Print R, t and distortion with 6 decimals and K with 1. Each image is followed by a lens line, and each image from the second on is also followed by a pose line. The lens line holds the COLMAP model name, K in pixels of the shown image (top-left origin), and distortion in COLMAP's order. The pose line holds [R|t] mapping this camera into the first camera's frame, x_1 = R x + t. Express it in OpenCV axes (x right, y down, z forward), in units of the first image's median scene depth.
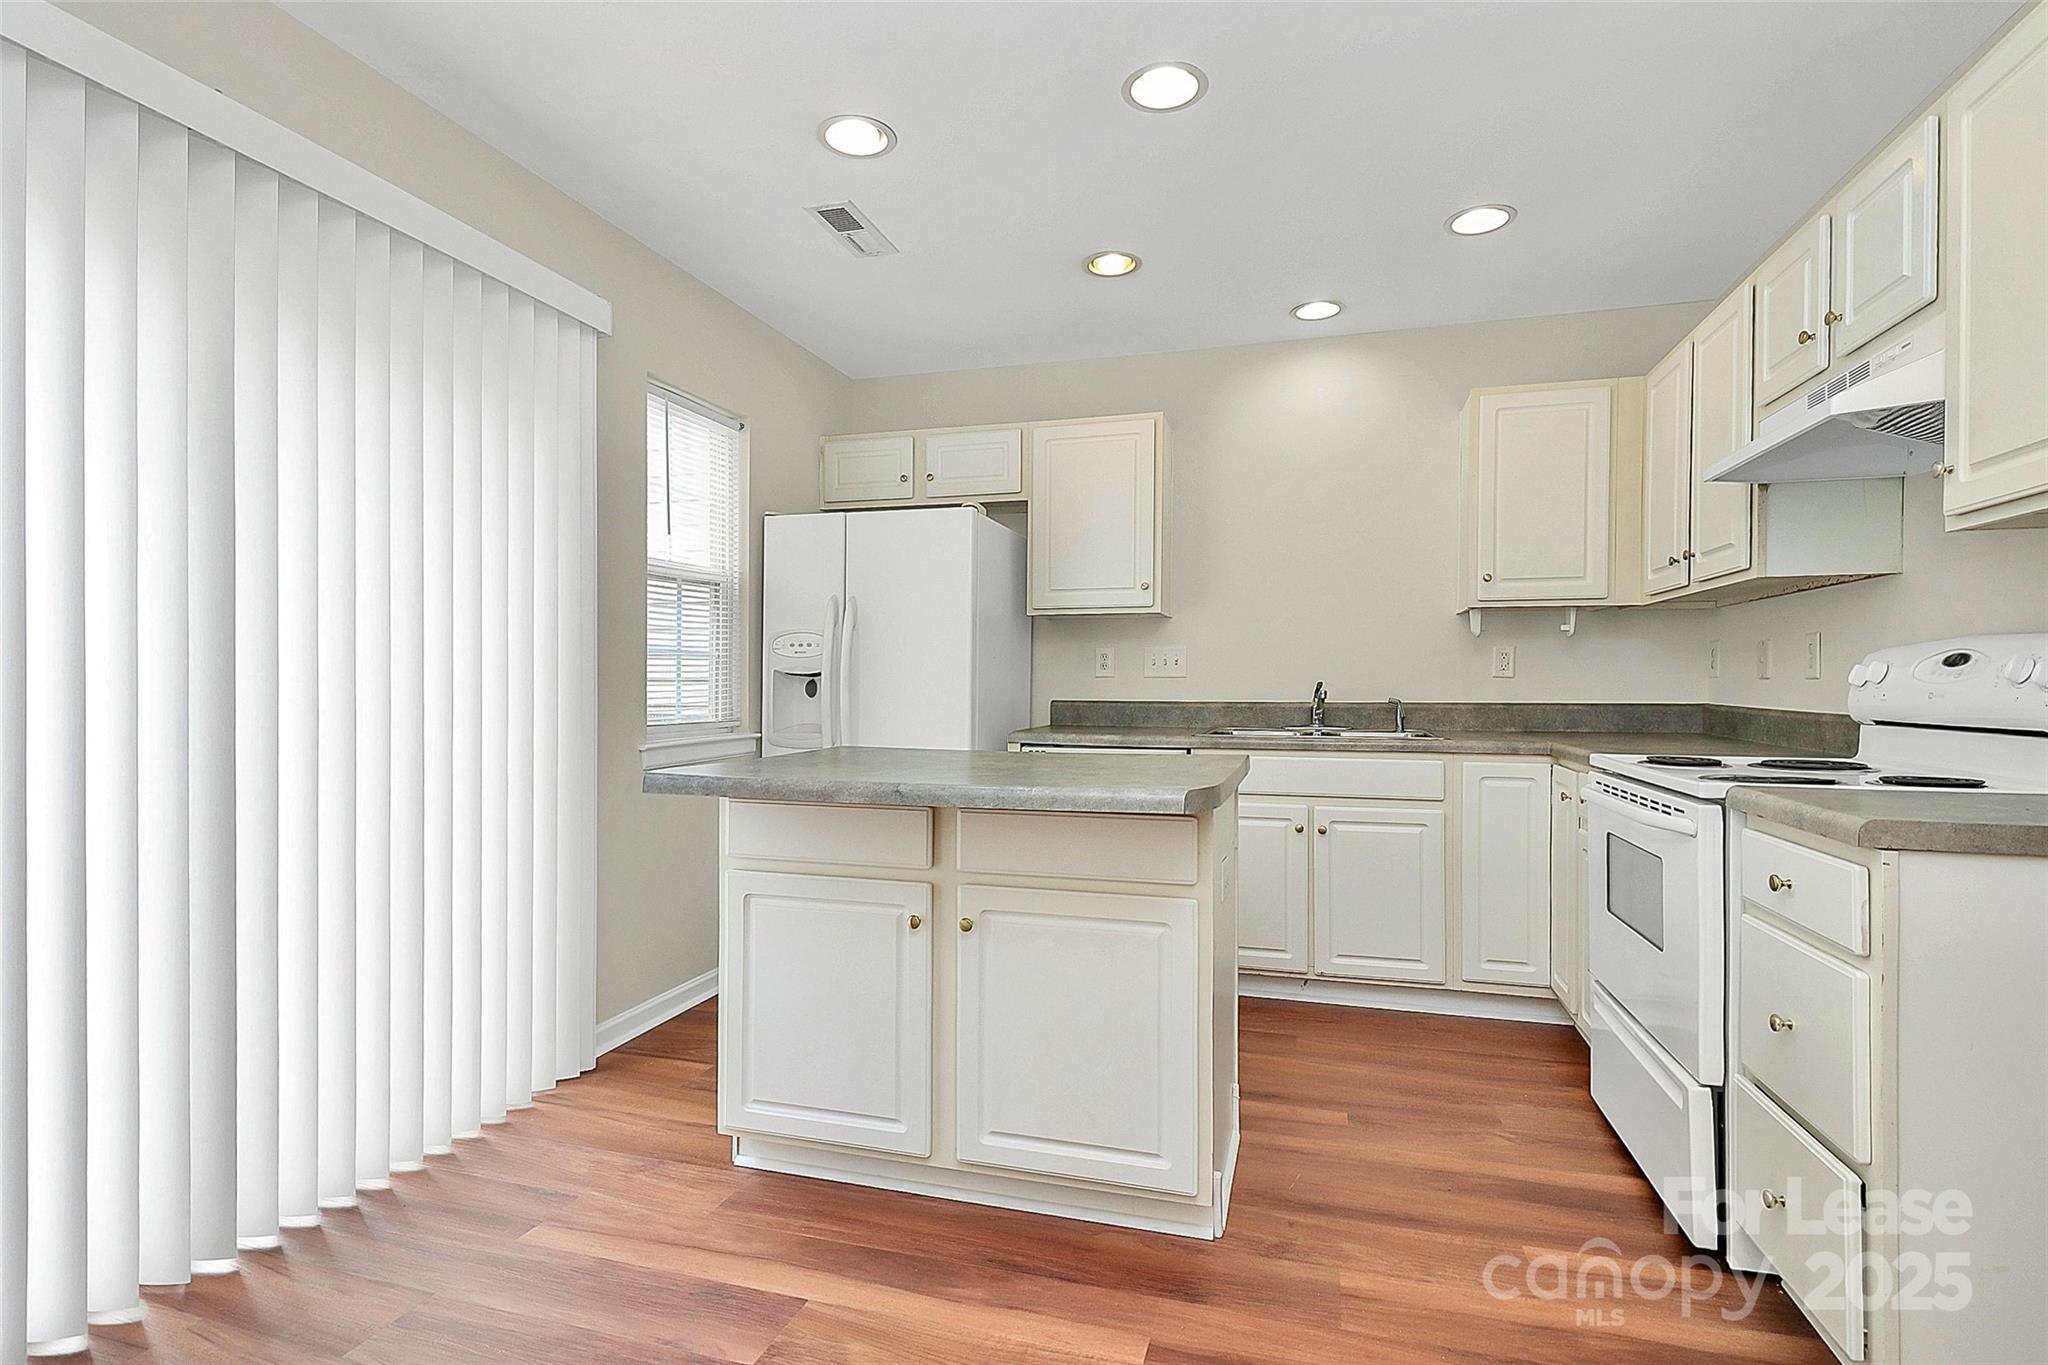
lens RADIAL K [[995.0, 0, 1015.6], [0, 995.0, 691.4], [0, 0, 1]] dist [0.004913, -0.000123]
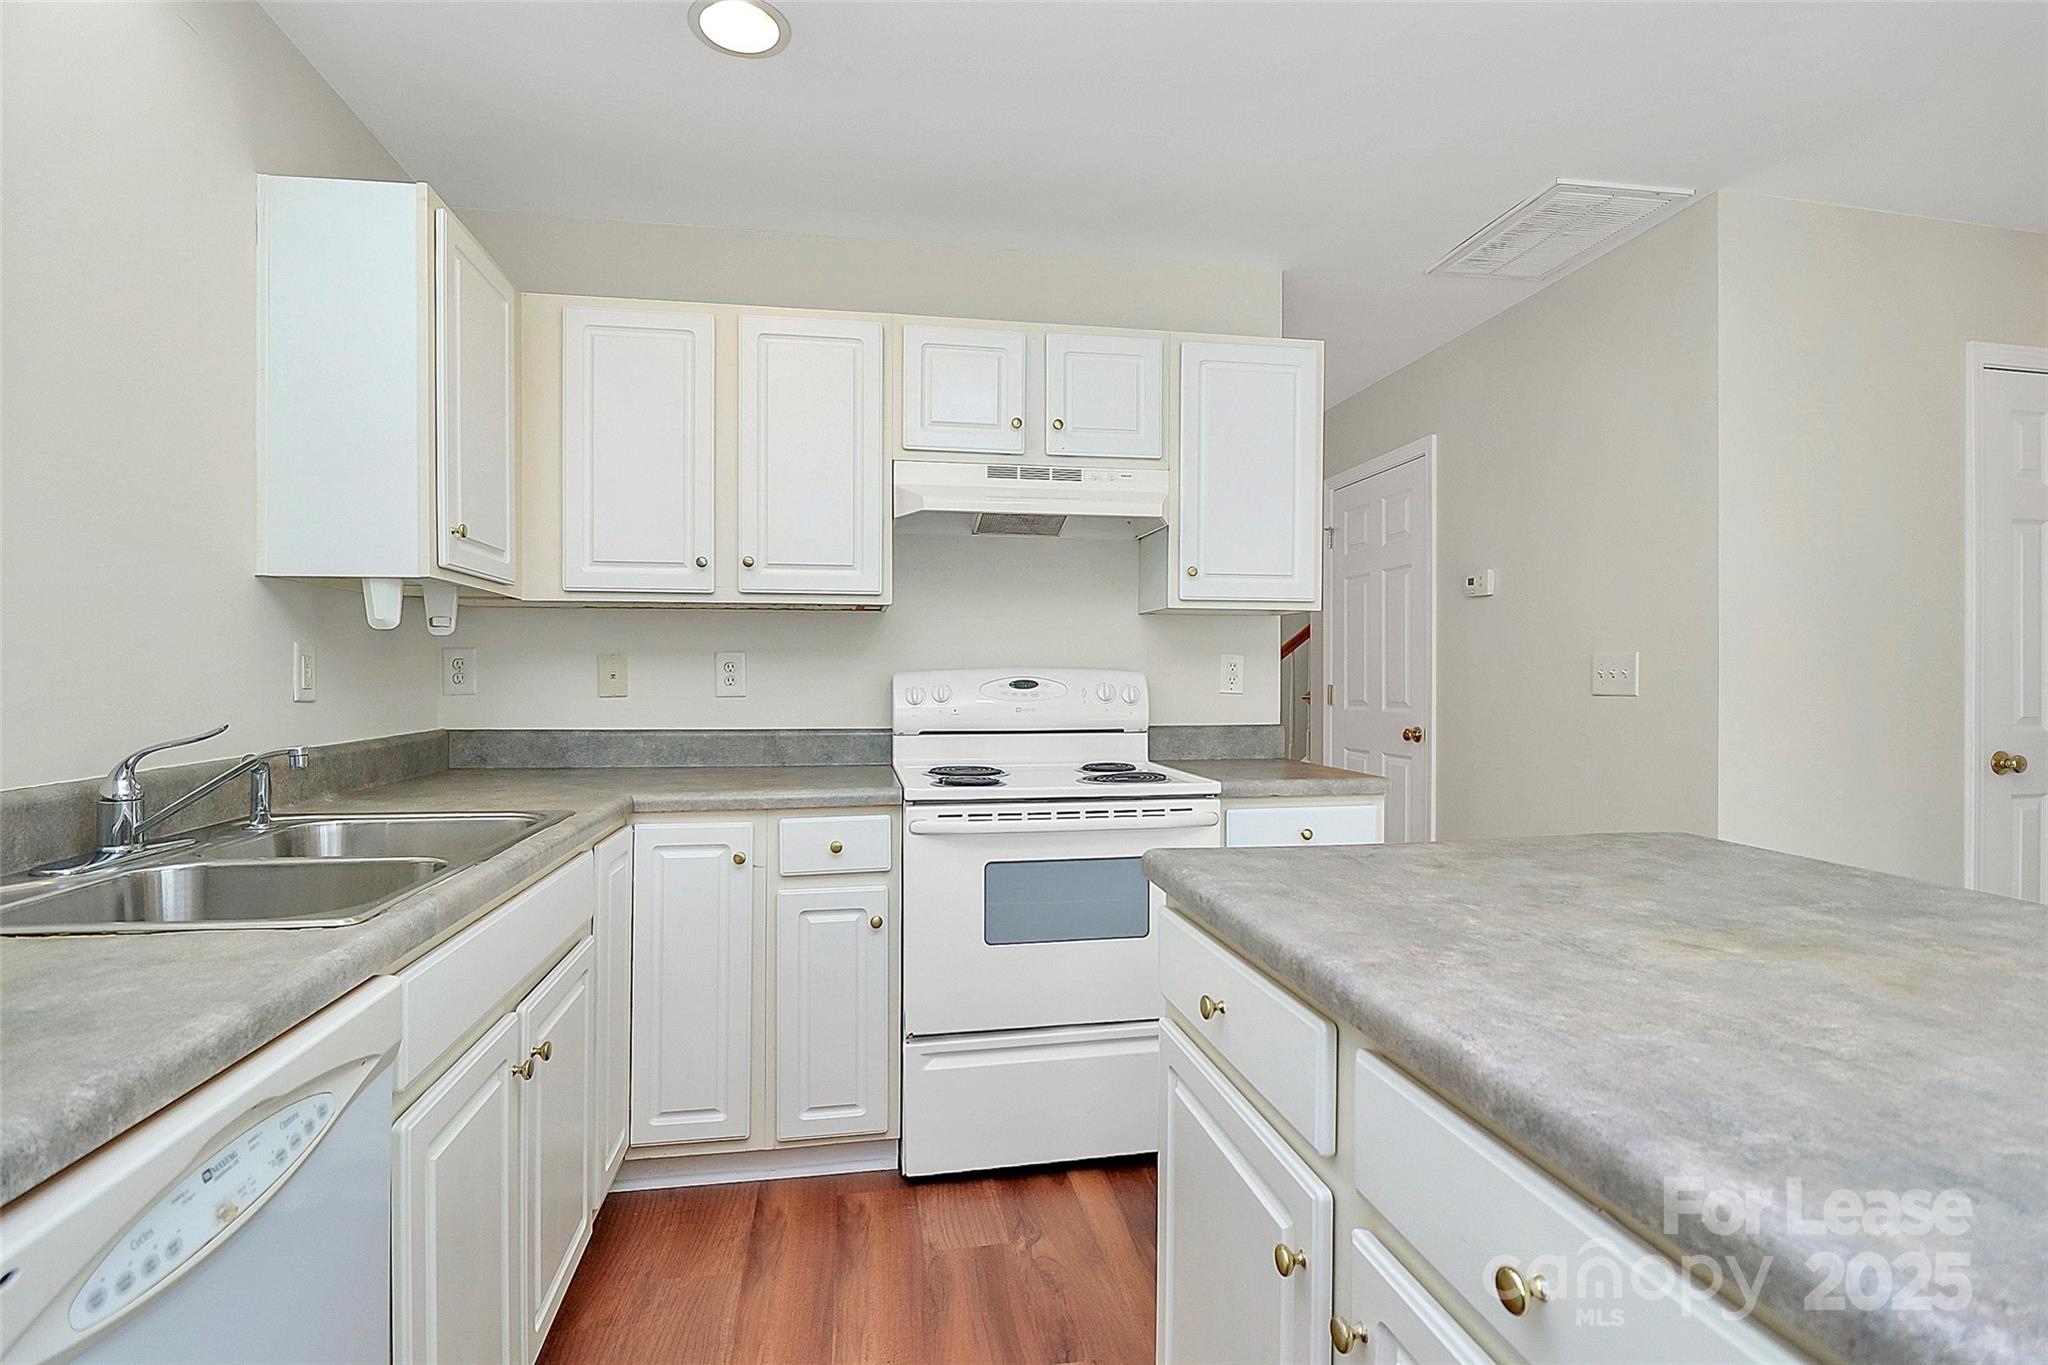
lens RADIAL K [[976.2, 0, 1020.8], [0, 976.2, 672.9], [0, 0, 1]] dist [0.008172, -0.011857]
pose [[-0.452007, -0.001358, 0.892013, -0.175807], [0.007735, 0.999955, 0.005442, -0.031619], [-0.891981, 0.009360, -0.451976, 0.940209]]
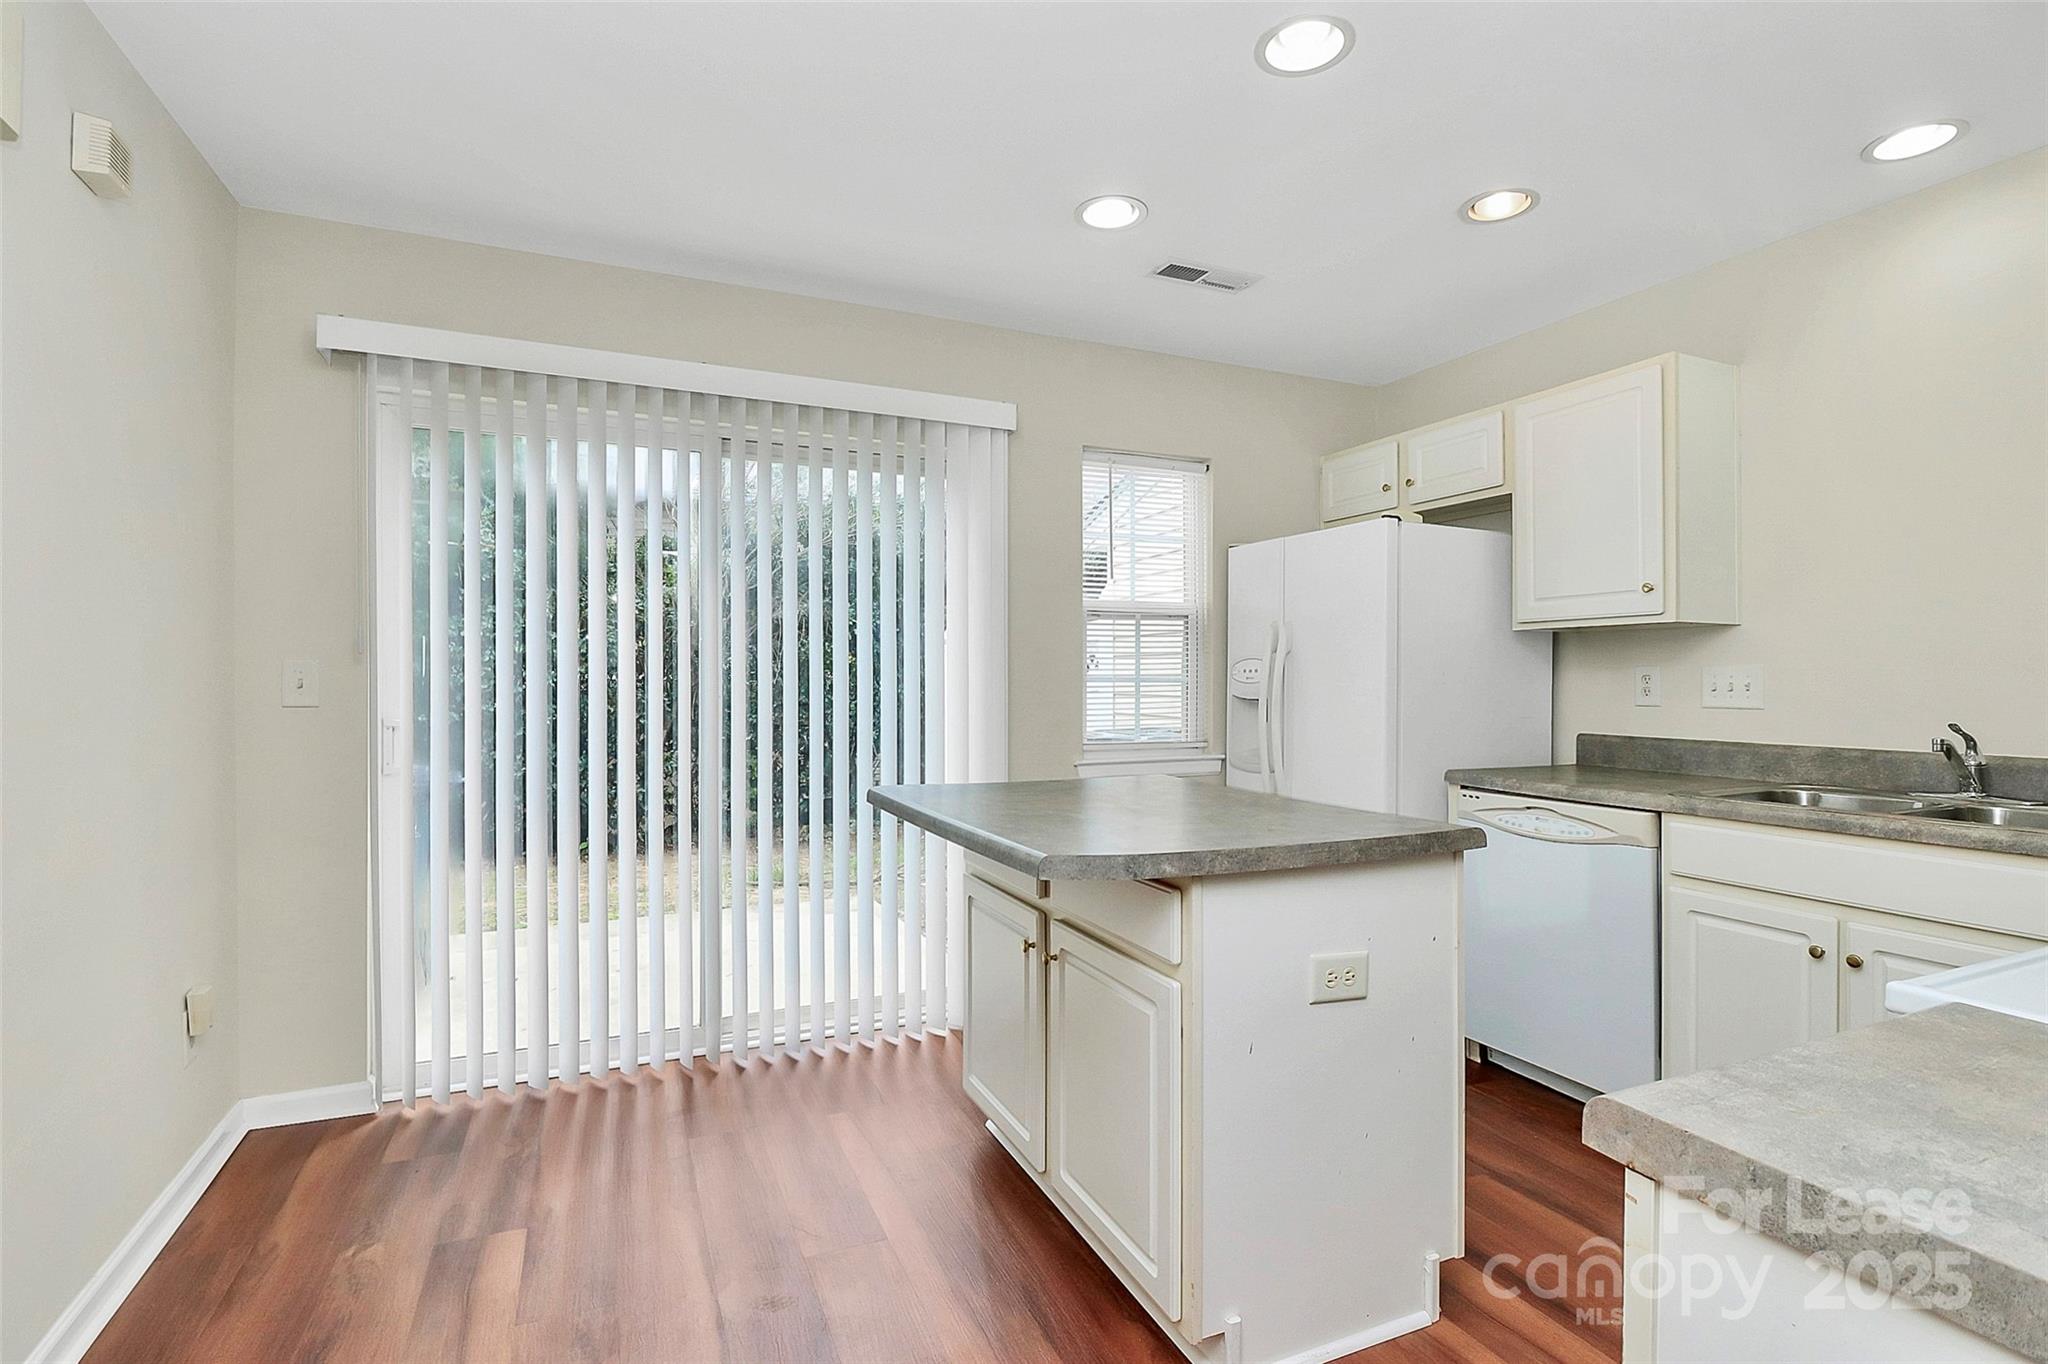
lens RADIAL K [[984.7, 0, 1010.9], [0, 984.7, 665.1], [0, 0, 1]] dist [0.006816, -0.013335]
pose [[0.649836, -0.009730, -0.760012, 0.411951], [-0.007879, 0.999778, -0.019536, -0.031991], [0.760034, 0.018683, 0.649615, 0.159248]]
